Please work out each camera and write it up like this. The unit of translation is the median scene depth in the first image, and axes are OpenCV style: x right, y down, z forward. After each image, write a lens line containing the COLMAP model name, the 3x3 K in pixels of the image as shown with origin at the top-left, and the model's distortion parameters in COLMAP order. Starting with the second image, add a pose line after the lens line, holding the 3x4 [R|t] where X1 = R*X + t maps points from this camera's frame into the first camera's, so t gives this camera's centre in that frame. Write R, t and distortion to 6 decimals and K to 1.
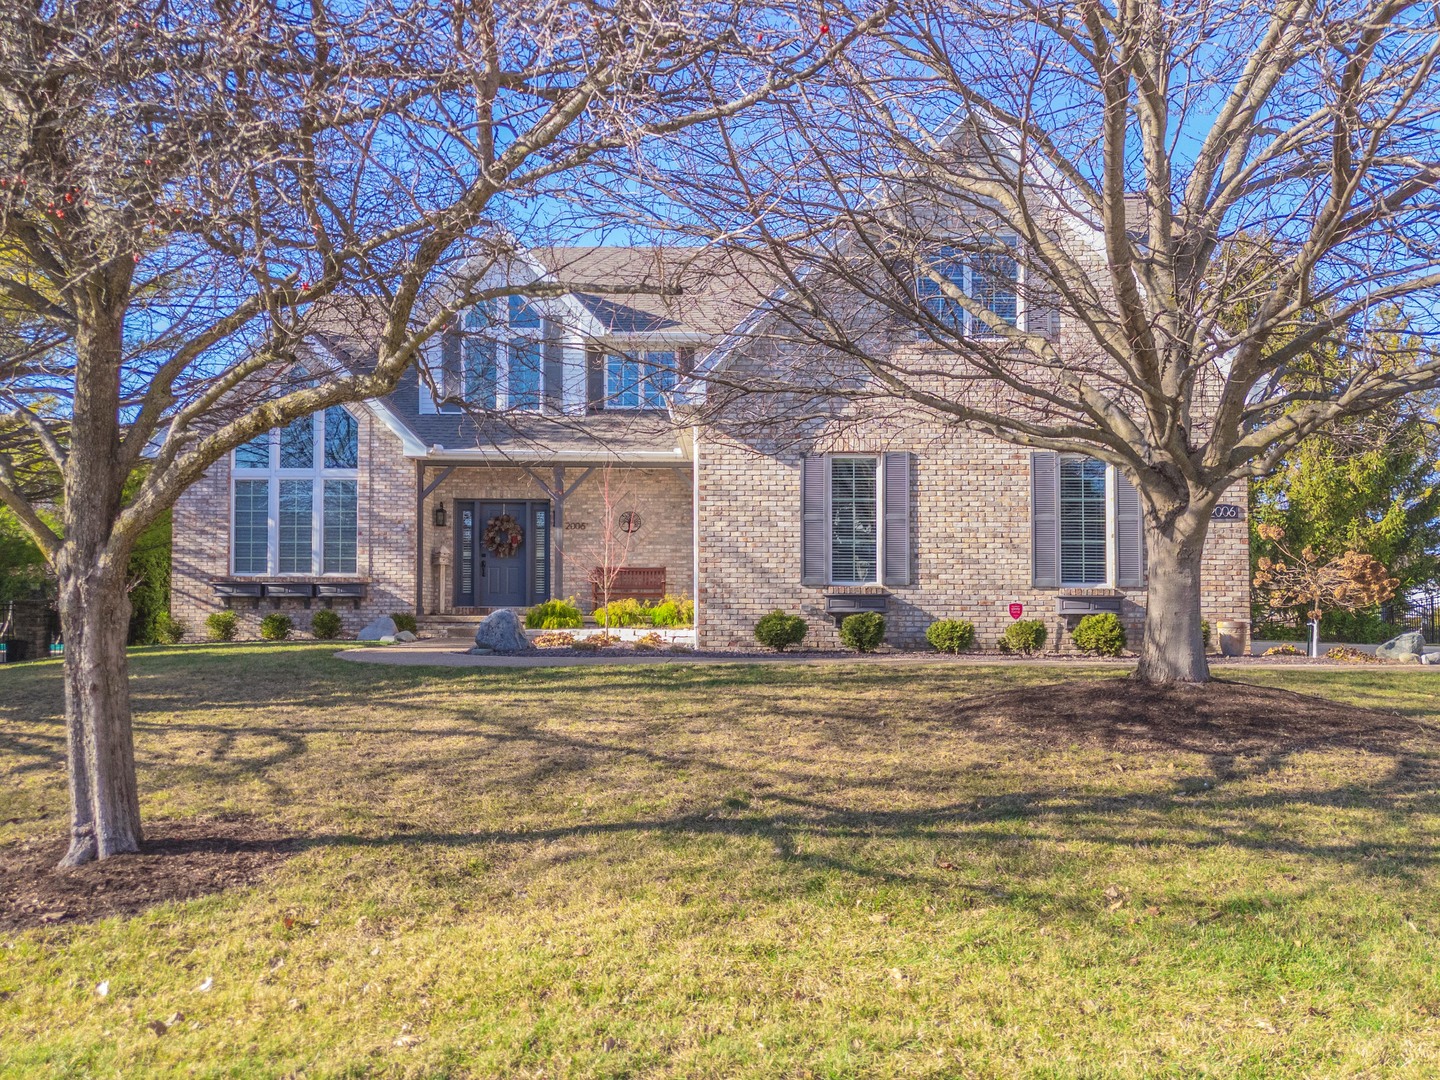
lens RADIAL K [[1095.3, 0, 721.7], [0, 1095.3, 589.0], [0, 0, 1]] dist [0.069614, -0.001048]
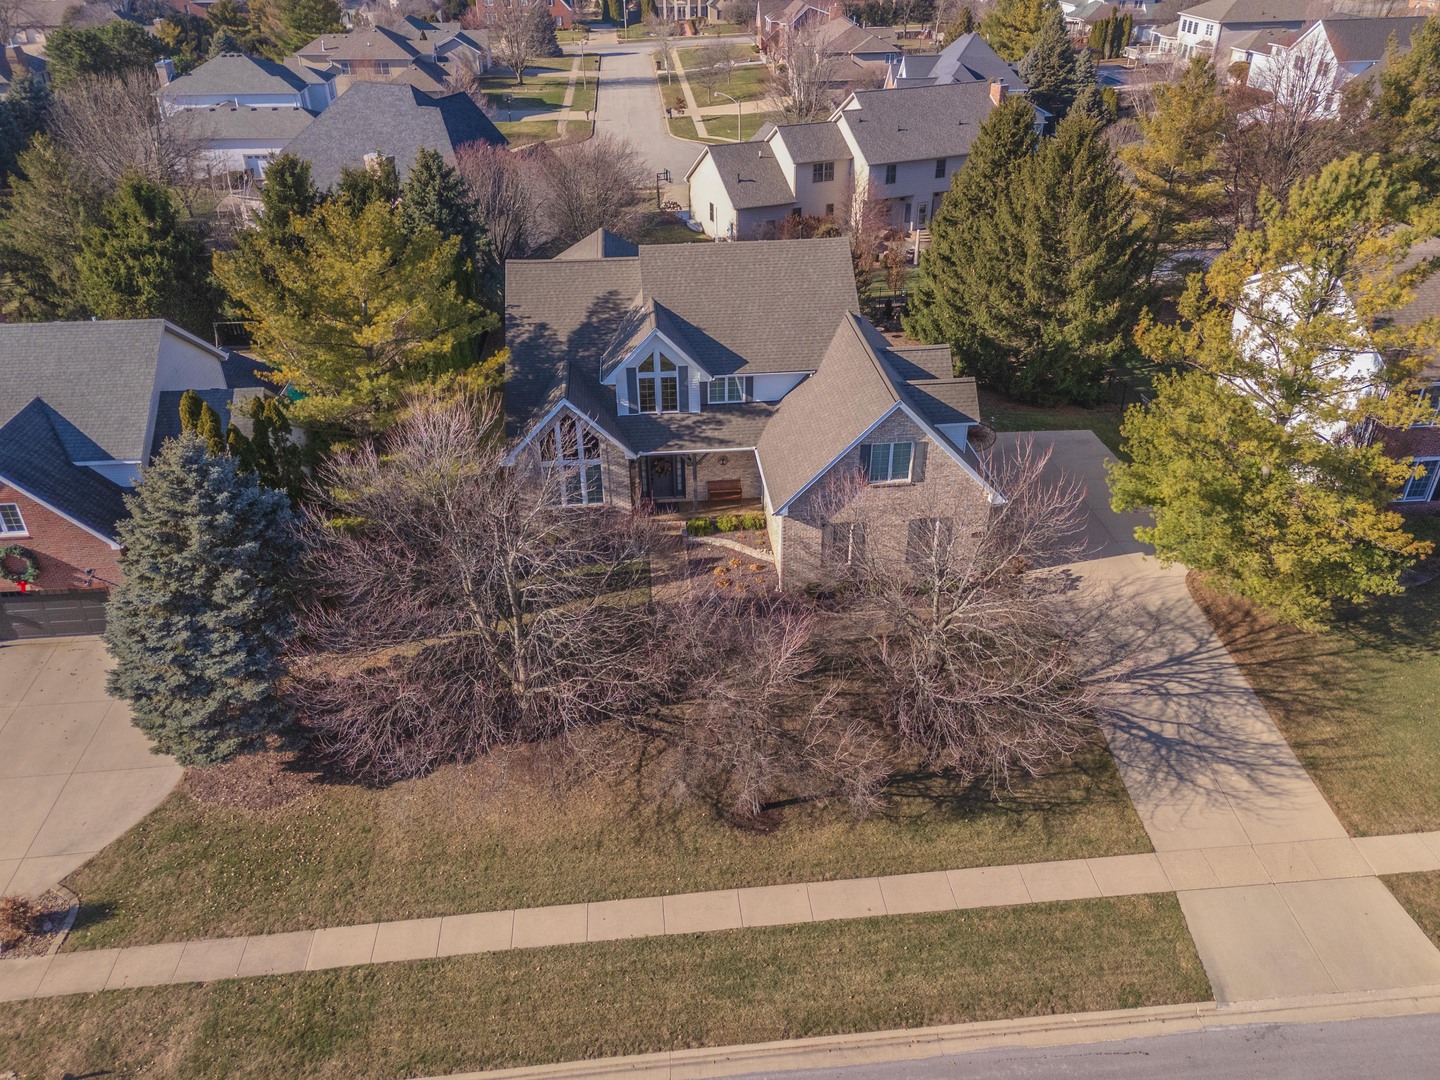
lens RADIAL K [[1088.3, 0, 720.0], [0, 1088.3, 540.0], [0, 0, 1]] dist [0.063354, -0.047963]
pose [[0.994517, -0.058219, 0.086866, -0.294795], [0.002513, 0.843756, 0.536721, -1.105171], [-0.104541, -0.533560, 0.839276, -0.858935]]
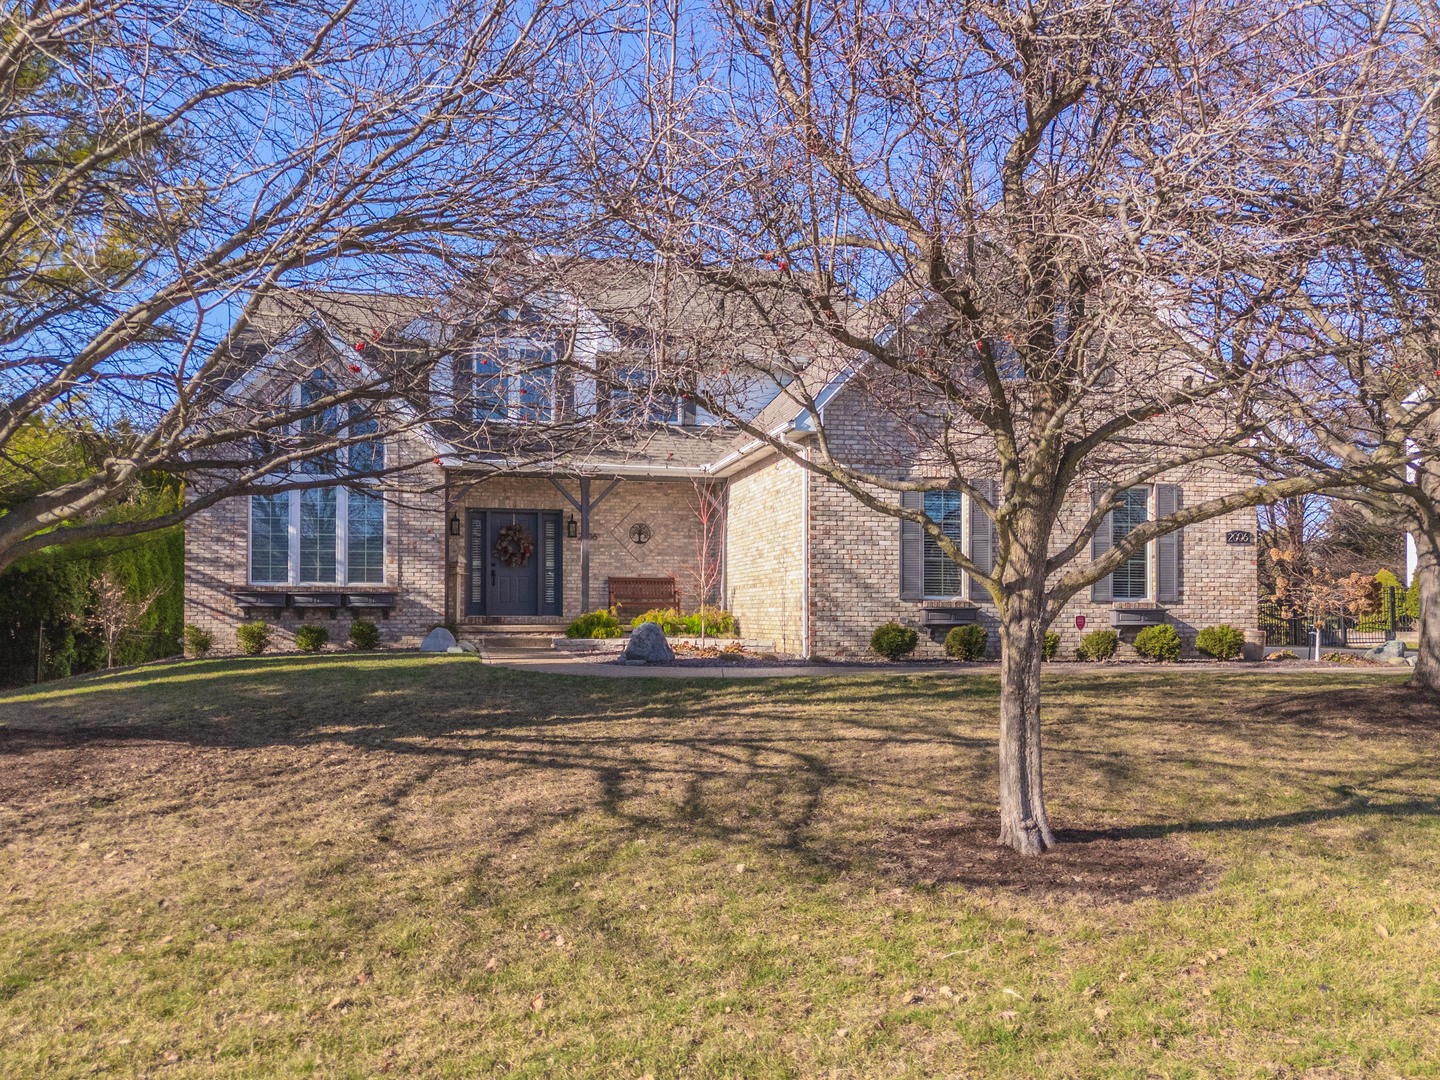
lens RADIAL K [[1110.1, 0, 685.4], [0, 1110.1, 587.0], [0, 0, 1]] dist [0.059136, -0.001392]
pose [[0.977584, 0.003422, 0.210518, -0.277804], [-0.003138, 0.999994, -0.001683, -0.009888], [-0.210522, 0.000985, 0.977589, -0.028325]]
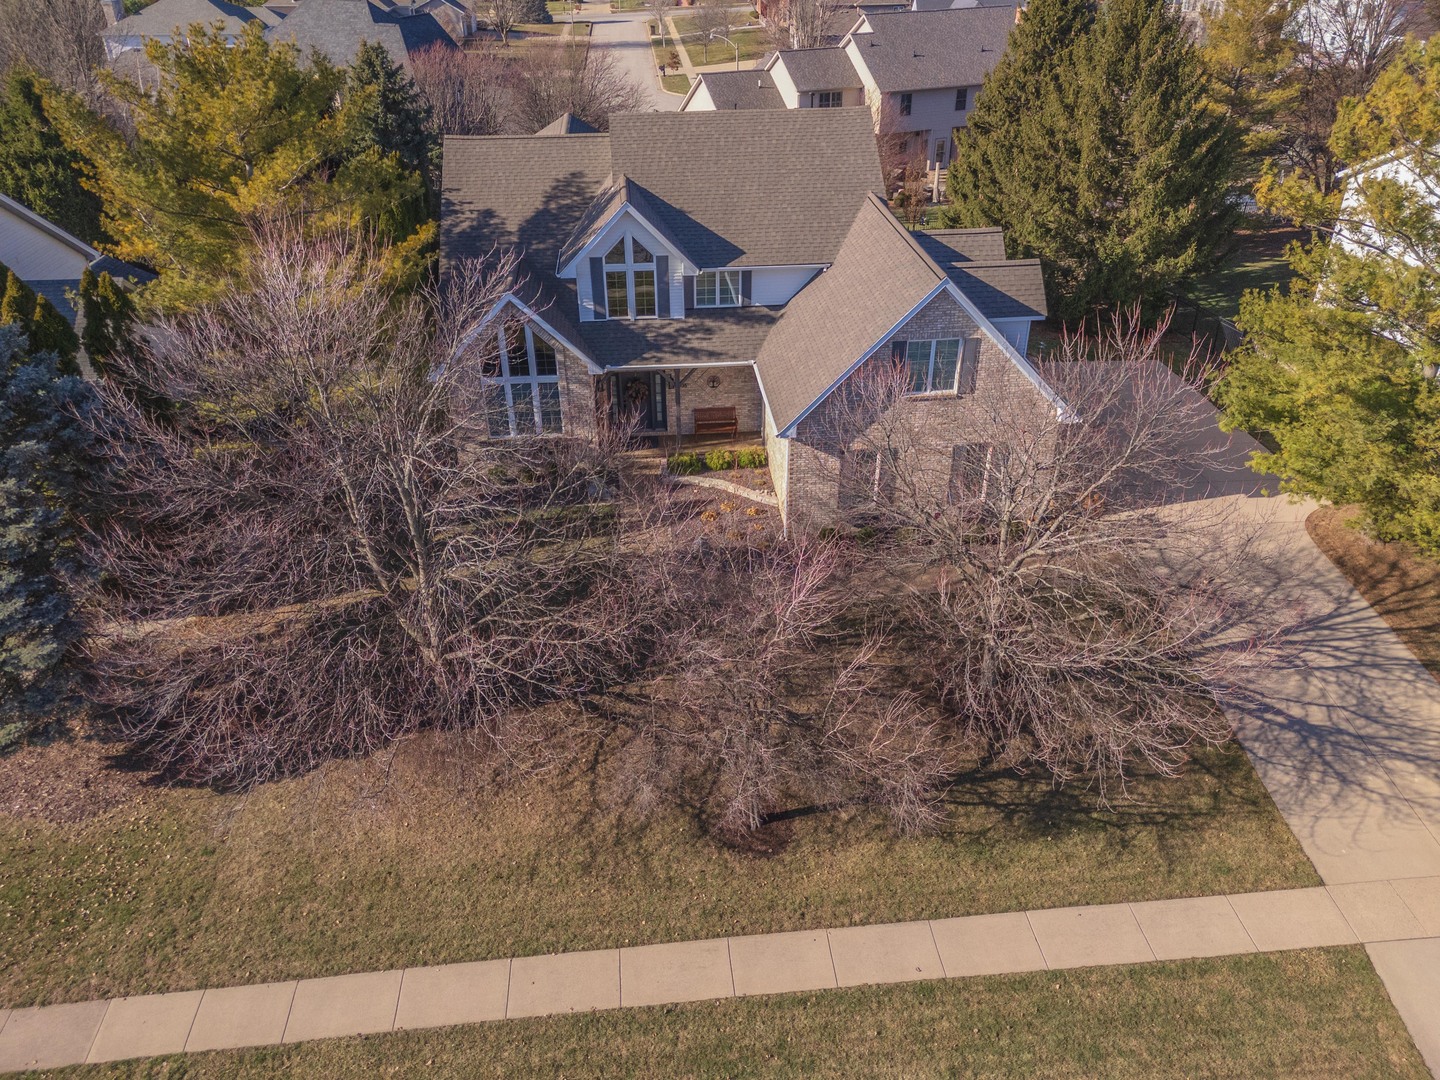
lens RADIAL K [[1088.3, 0, 720.0], [0, 1088.3, 540.0], [0, 0, 1]] dist [0.063354, -0.047963]
pose [[0.994467, -0.056653, 0.088459, -0.247967], [0.000540, 0.844843, 0.535014, -0.786182], [-0.105044, -0.532006, 0.840199, -0.543205]]
